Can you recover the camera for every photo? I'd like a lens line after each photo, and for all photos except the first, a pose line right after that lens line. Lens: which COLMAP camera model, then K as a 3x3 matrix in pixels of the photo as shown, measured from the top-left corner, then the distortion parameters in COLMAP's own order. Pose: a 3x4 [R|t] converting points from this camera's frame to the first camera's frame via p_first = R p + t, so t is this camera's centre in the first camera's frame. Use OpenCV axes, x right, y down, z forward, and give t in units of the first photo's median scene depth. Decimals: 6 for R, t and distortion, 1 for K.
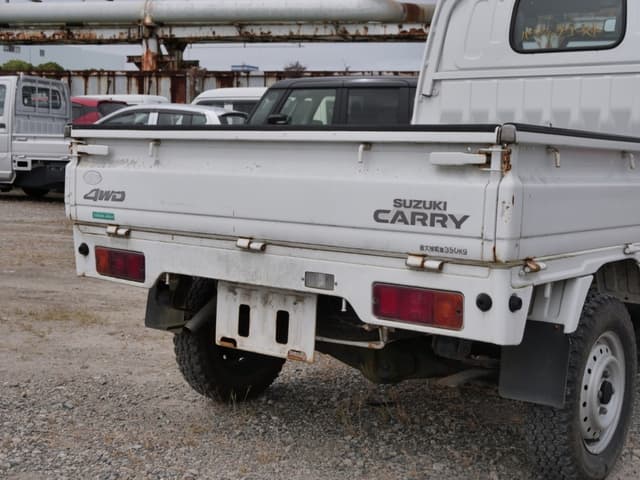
lens RADIAL K [[917.6, 0, 320.0], [0, 917.6, 240.0], [0, 0, 1]] dist [0.002683, 0.015665]
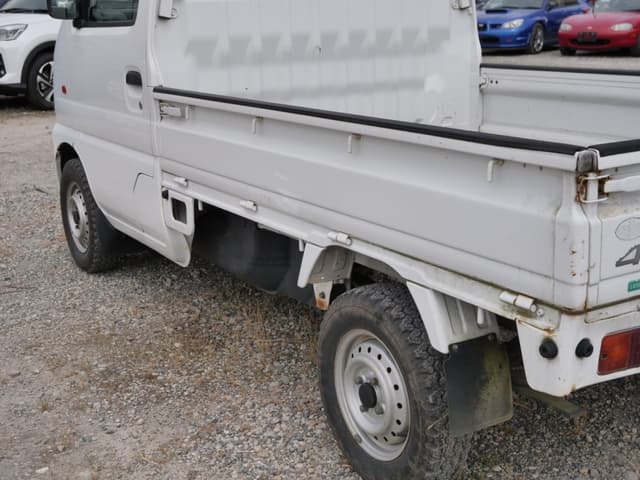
lens RADIAL K [[917.6, 0, 320.0], [0, 917.6, 240.0], [0, 0, 1]] dist [0.002683, 0.015665]
pose [[0.357365, -0.266992, 0.894989, -0.931852], [0.121143, 0.963424, 0.239036, -0.248330], [-0.926075, 0.022999, 0.376638, 1.034105]]
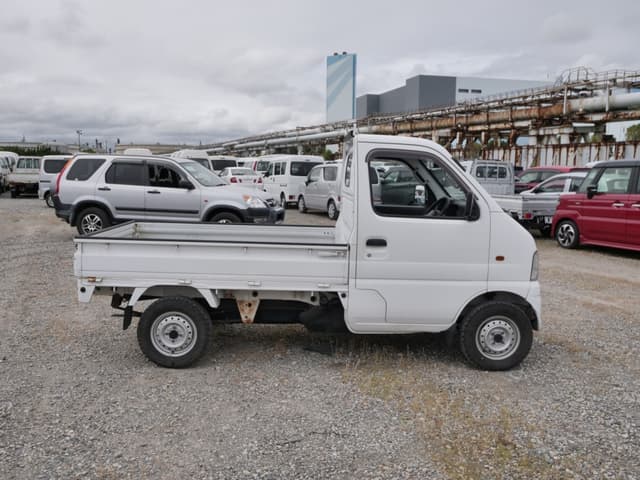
lens RADIAL K [[584.6, 0, 320.0], [0, 584.6, 240.0], [0, 0, 1]] dist [-0.006174, -0.007925]
pose [[0.634153, 0.076545, -0.769410, 1.843858], [-0.079686, 0.996259, 0.033436, -0.194315], [0.769091, 0.040107, 0.637880, 0.237229]]
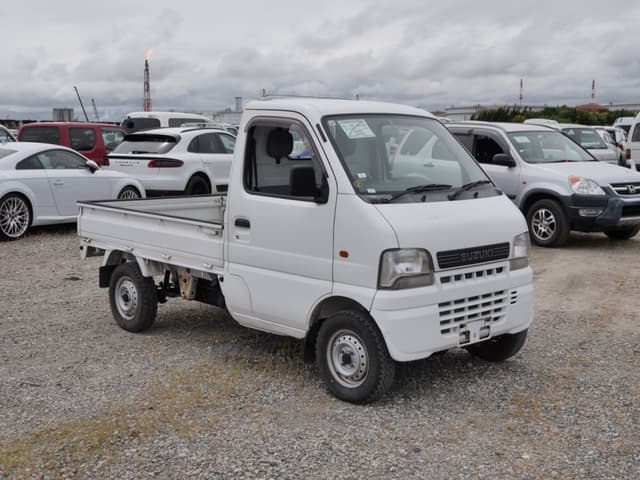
lens RADIAL K [[845.7, 0, 320.0], [0, 845.7, 240.0], [0, 0, 1]] dist [-0.014568, 0.055507]
pose [[-0.146921, 0.096543, -0.984426, 2.729011], [-0.108851, 0.987603, 0.113100, -0.362912], [0.983141, 0.123772, -0.134591, 1.896159]]
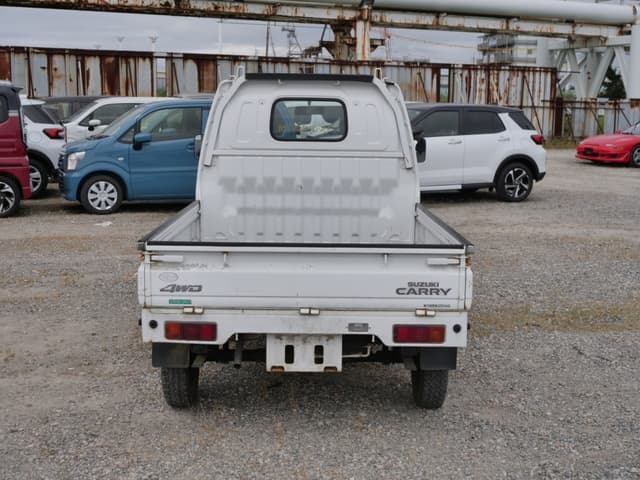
lens RADIAL K [[870.6, 0, 320.0], [0, 870.6, 240.0], [0, 0, 1]] dist [0.002963, 0.032477]
pose [[0.786047, -0.102913, 0.609540, -0.977982], [0.062482, 0.994222, 0.087286, -0.253411], [-0.615001, -0.030526, 0.787935, -0.283337]]
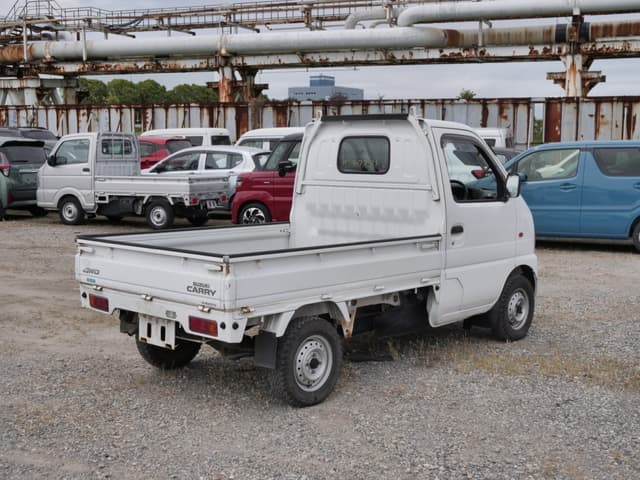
lens RADIAL K [[845.7, 0, 320.0], [0, 845.7, 240.0], [0, 0, 1]] dist [-0.014568, 0.055507]
pose [[0.995828, -0.010454, -0.090654, 0.505283], [0.011197, 0.999908, 0.007692, -0.138371], [0.090565, -0.008675, 0.995853, -0.969873]]
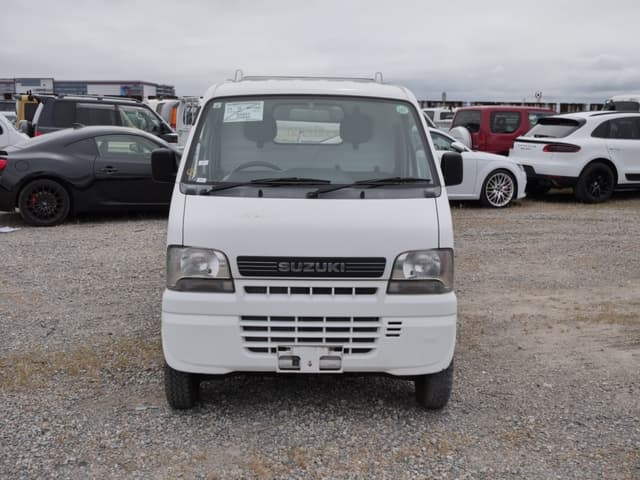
lens RADIAL K [[790.7, 0, 320.0], [0, 790.7, 240.0], [0, 0, 1]] dist [-0.003177, -0.011091]
pose [[-0.770108, 0.067113, -0.634373, 1.685277], [-0.096144, 0.970879, 0.219429, -0.526783], [0.630626, 0.229976, -0.741230, 3.103571]]
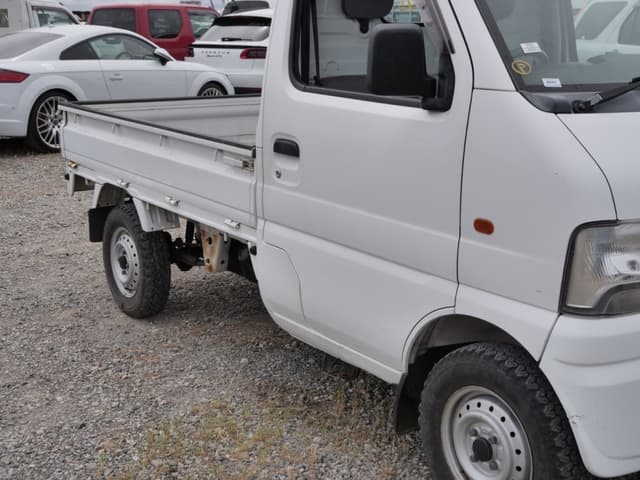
lens RADIAL K [[917.6, 0, 320.0], [0, 917.6, 240.0], [0, 0, 1]] dist [0.002683, 0.015665]
pose [[-0.299305, 0.190994, -0.934847, 1.783823], [-0.101891, 0.967761, 0.230340, -0.305494], [0.948702, 0.164194, -0.270195, 1.794459]]
